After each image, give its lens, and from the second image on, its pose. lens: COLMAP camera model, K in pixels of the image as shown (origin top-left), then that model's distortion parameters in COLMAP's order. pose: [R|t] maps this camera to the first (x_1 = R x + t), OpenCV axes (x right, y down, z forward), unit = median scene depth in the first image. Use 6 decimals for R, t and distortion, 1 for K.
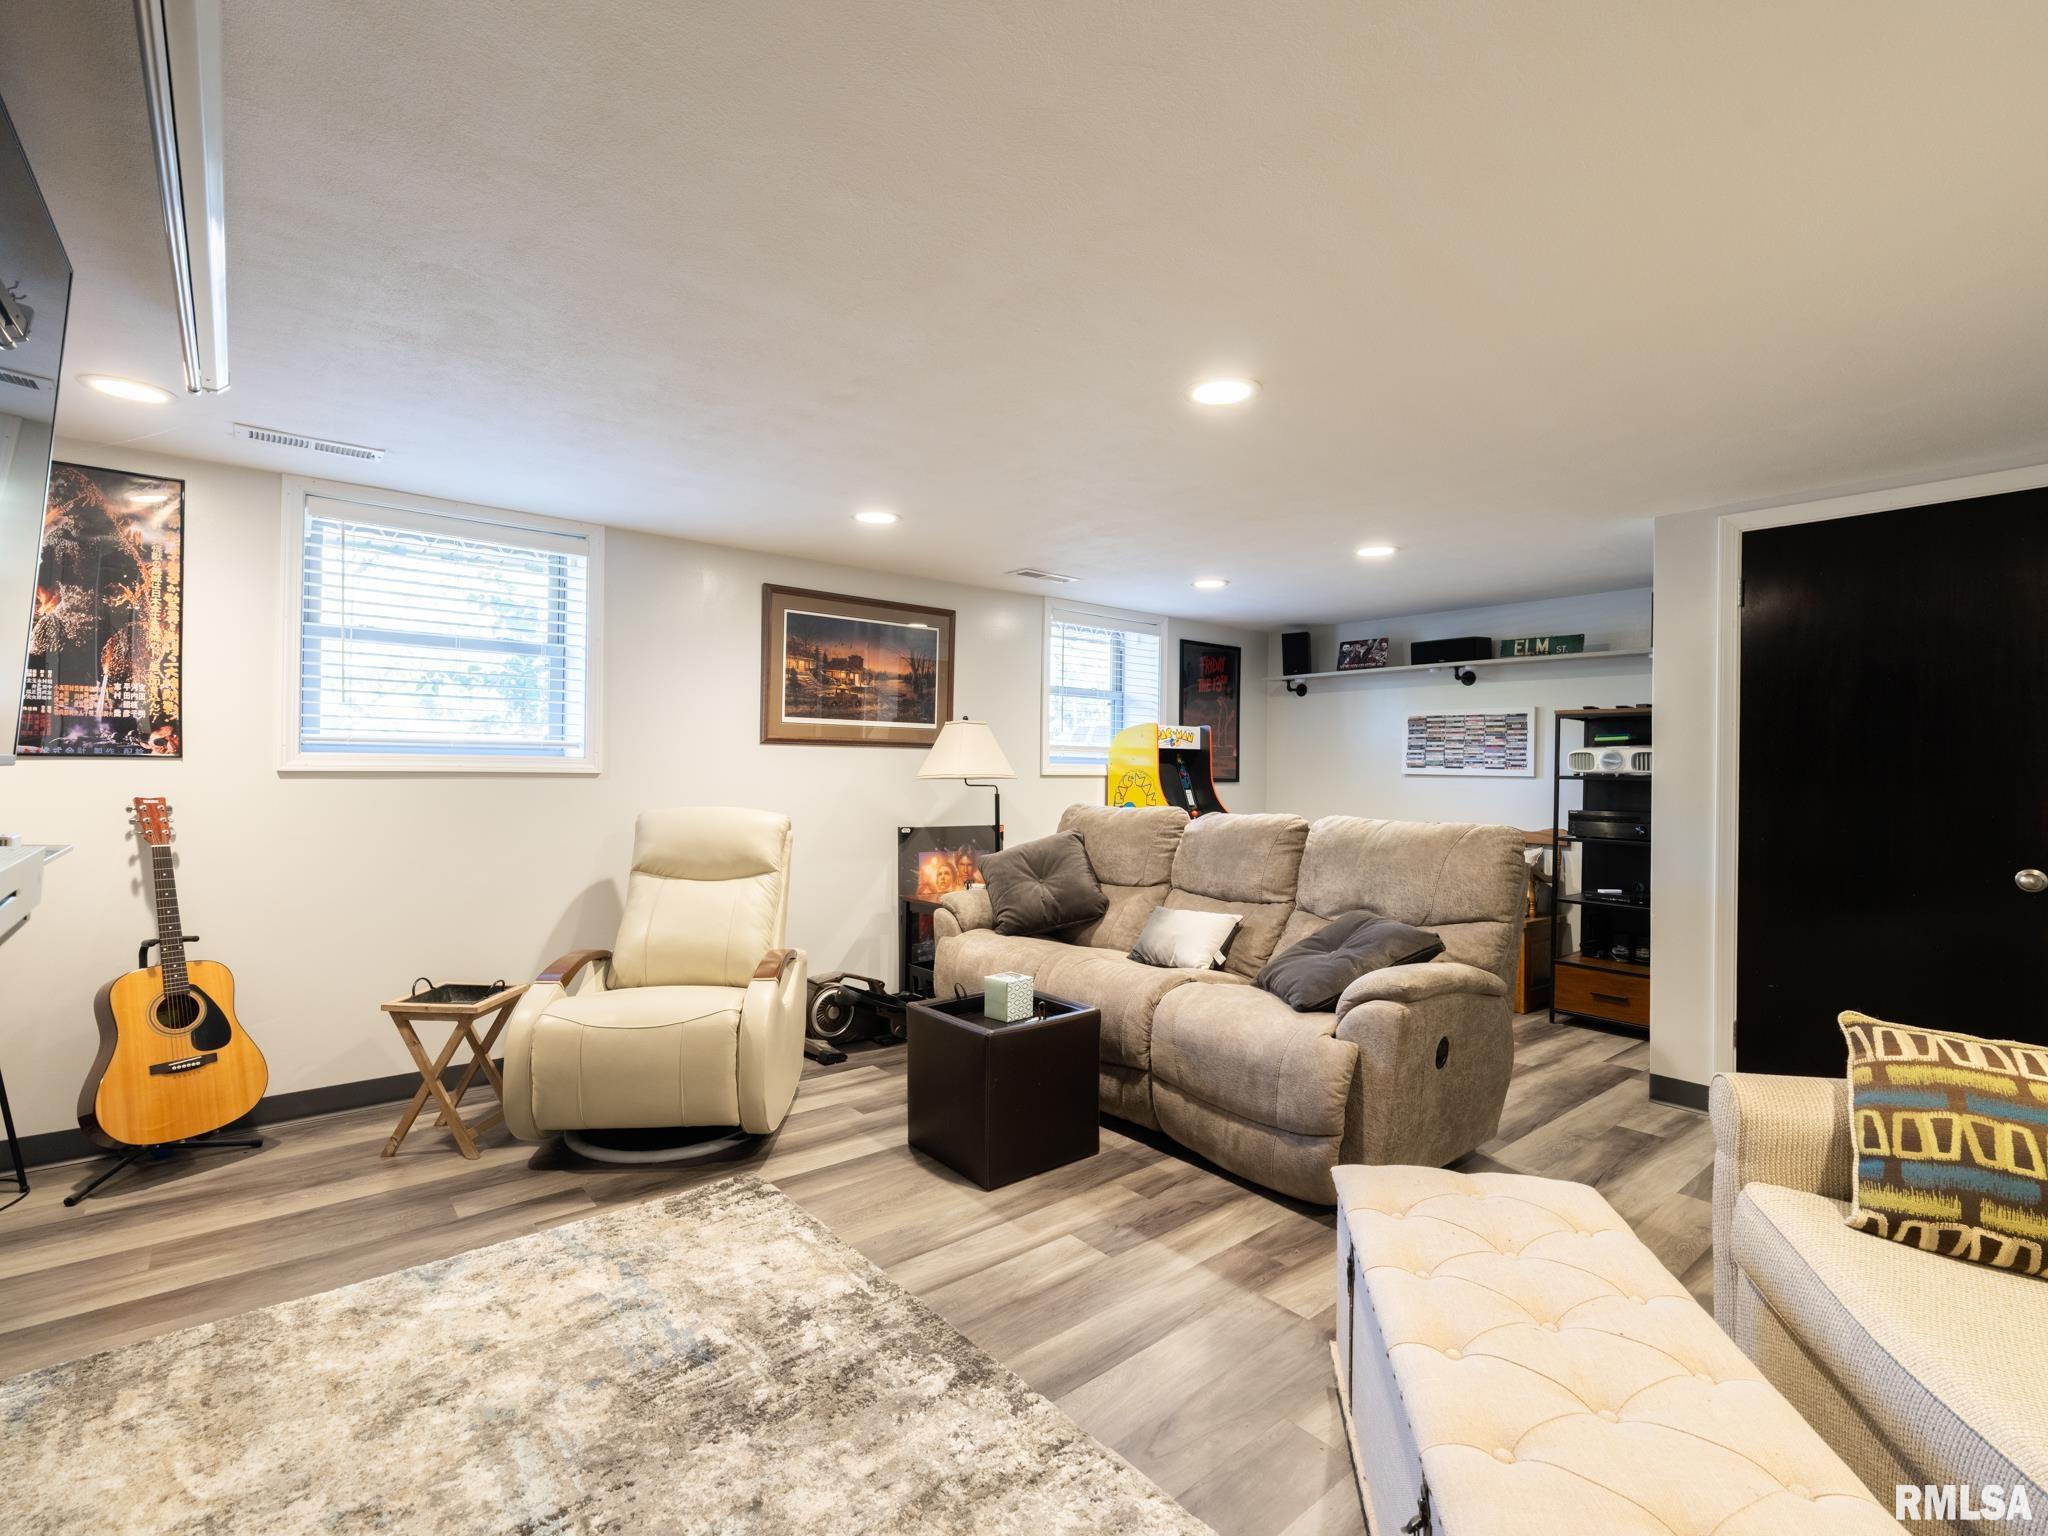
lens RADIAL K [[947.3, 0, 1024.0], [0, 947.3, 768.0], [0, 0, 1]] dist [0.000475, -0.000022]
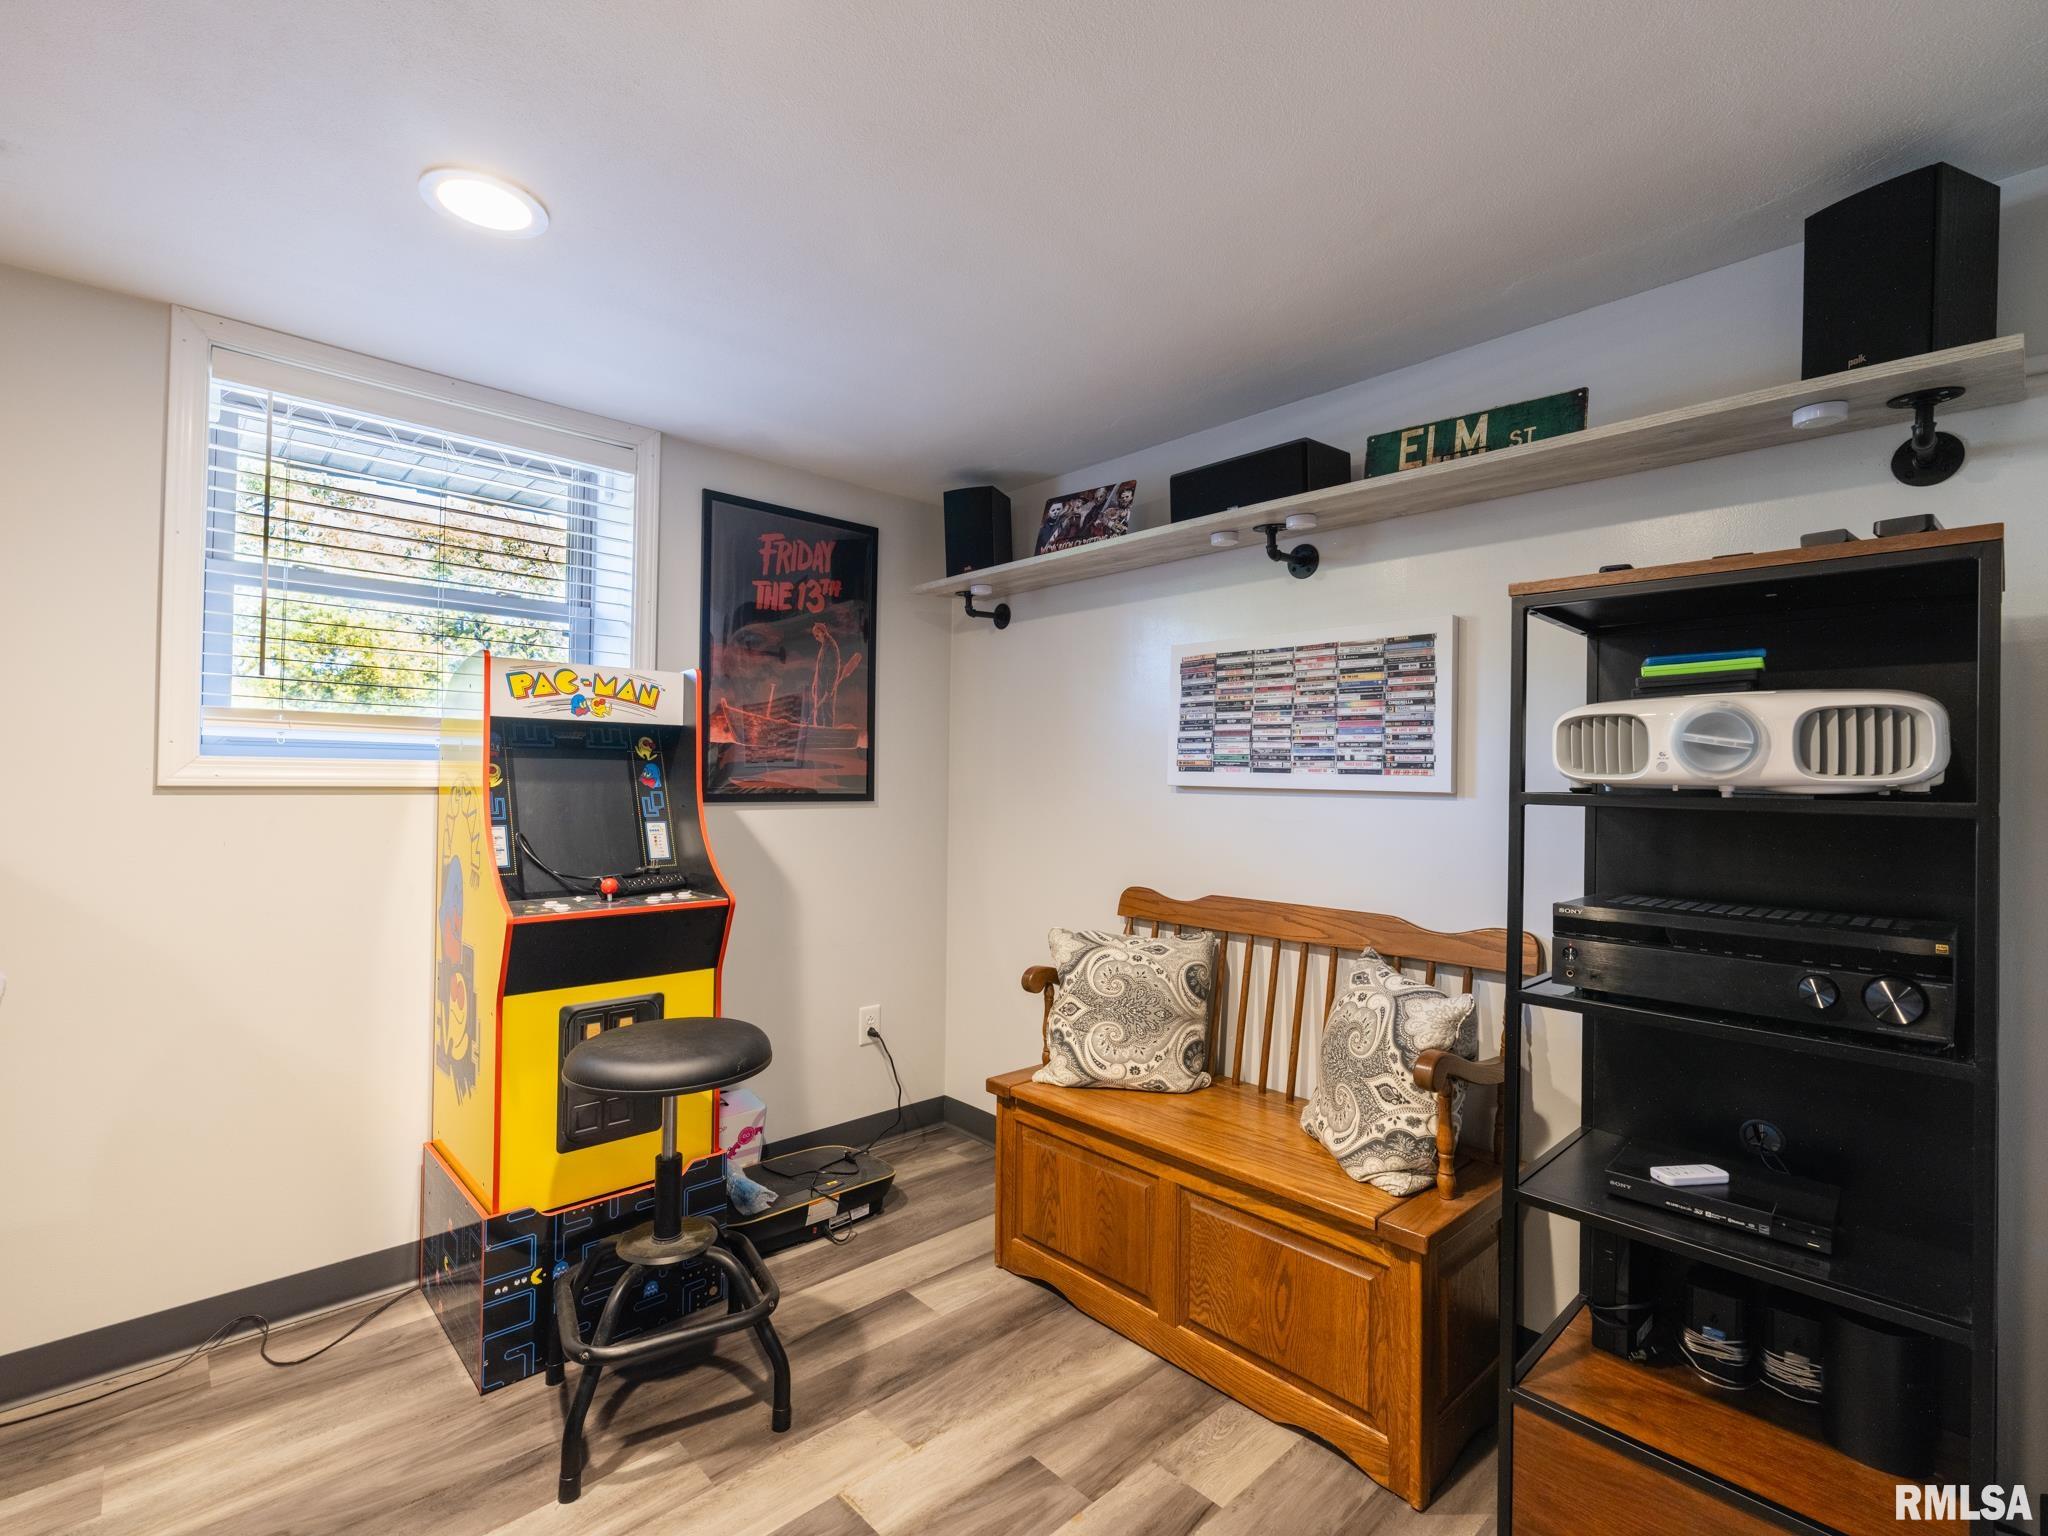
lens RADIAL K [[947.3, 0, 1024.0], [0, 947.3, 768.0], [0, 0, 1]] dist [0.000475, -0.000022]
pose [[0.998300, 0.003608, 0.058166, 0.388036], [-0.003009, 0.999942, -0.010384, 0.003764], [-0.058200, 0.010191, 0.998253, 0.708595]]
